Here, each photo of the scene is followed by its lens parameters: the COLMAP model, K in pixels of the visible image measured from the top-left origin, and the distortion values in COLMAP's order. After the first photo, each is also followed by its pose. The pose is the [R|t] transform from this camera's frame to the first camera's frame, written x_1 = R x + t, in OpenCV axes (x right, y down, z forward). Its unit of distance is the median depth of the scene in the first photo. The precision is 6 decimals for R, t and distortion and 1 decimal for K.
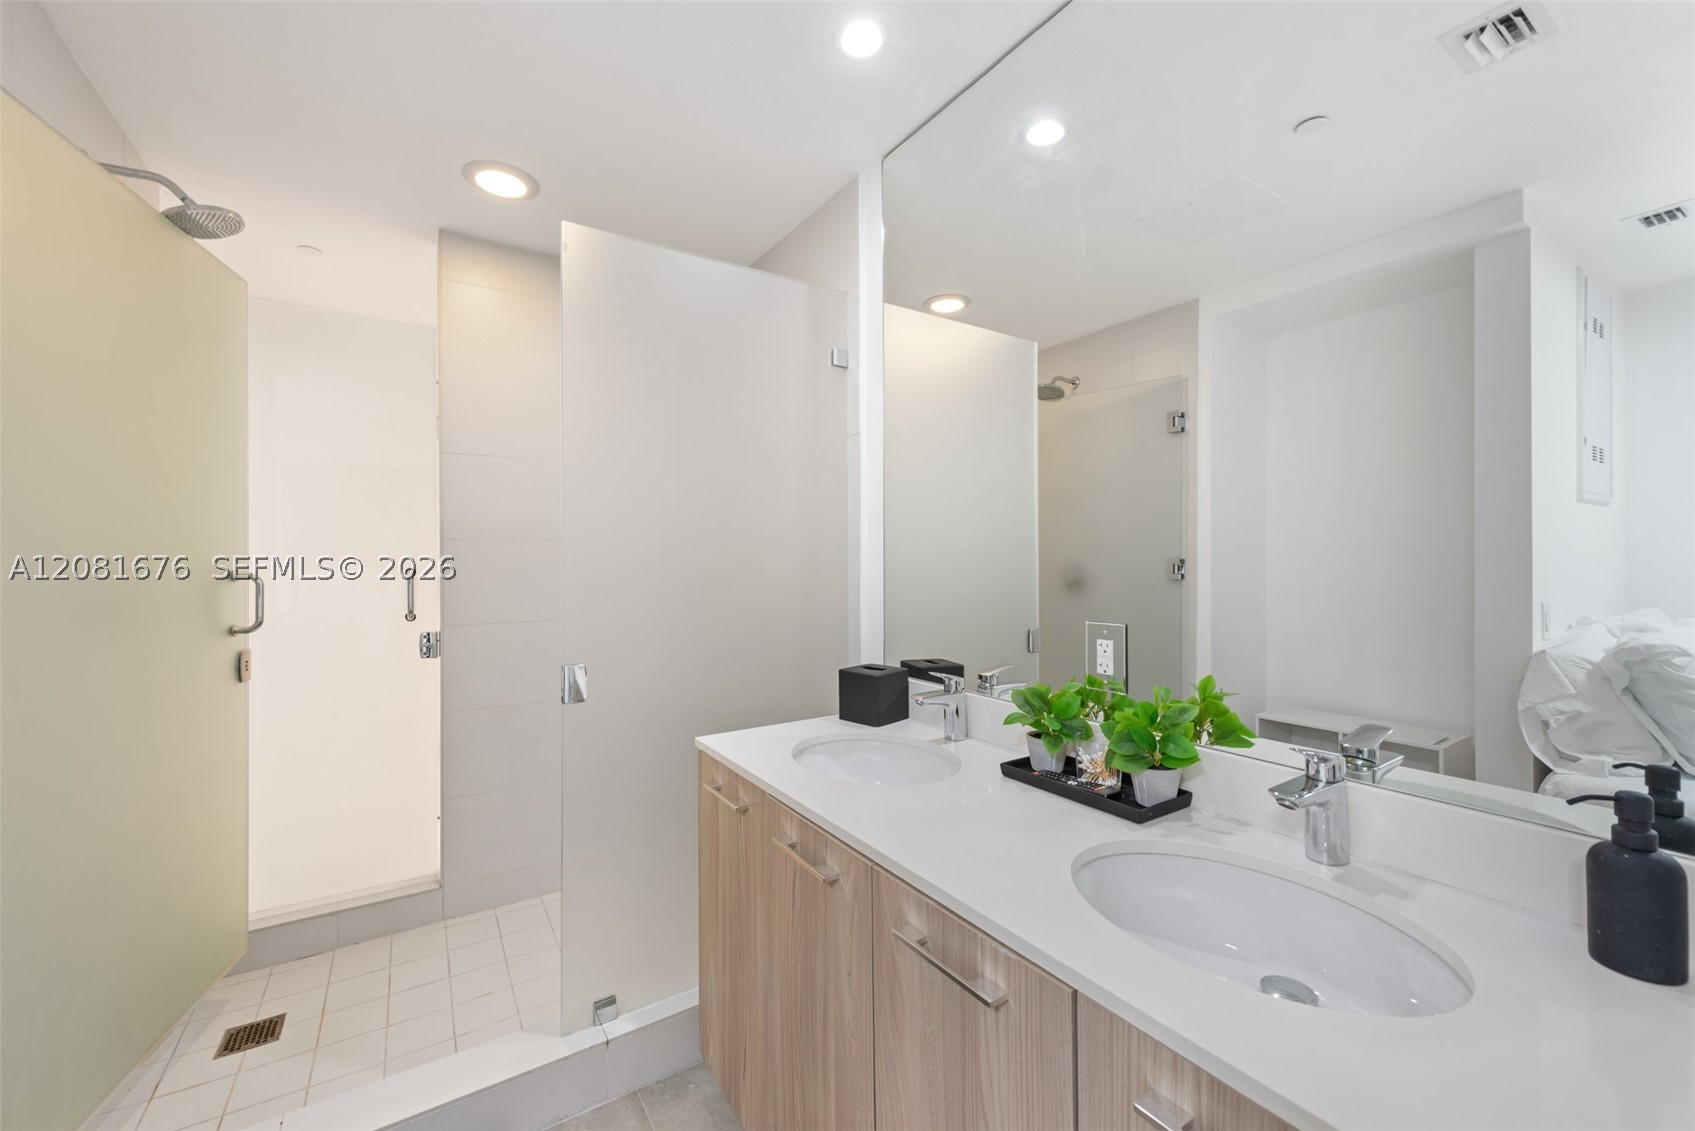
lens RADIAL K [[675.4, 0, 847.5], [0, 675.4, 565.5], [0, 0, 1]] dist [0.018871, -0.002766]
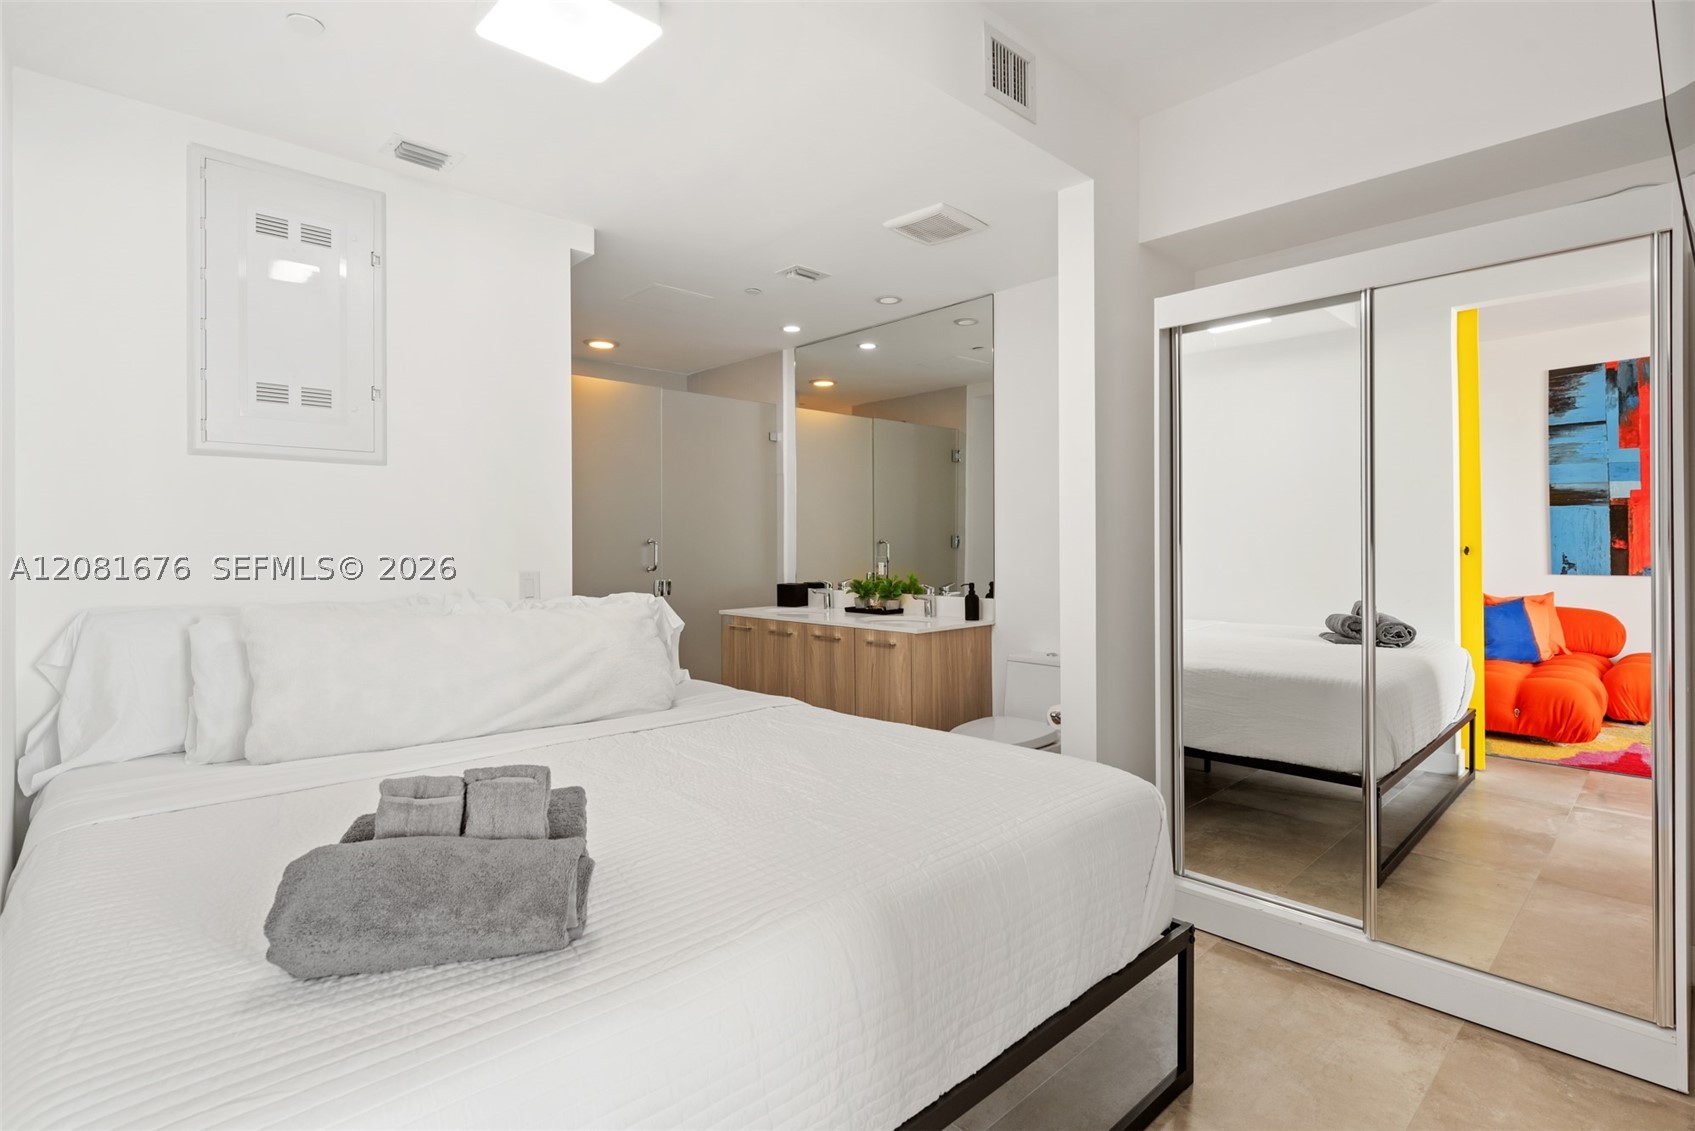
lens RADIAL K [[859.0, 0, 843.4], [0, 859.0, 560.3], [0, 0, 1]] dist [0.002425, 0.000885]
pose [[0.984330, -0.002538, 0.176318, -0.328135], [0.000262, 0.999916, 0.012930, 0.044183], [-0.176336, -0.012681, 0.984248, -2.022121]]
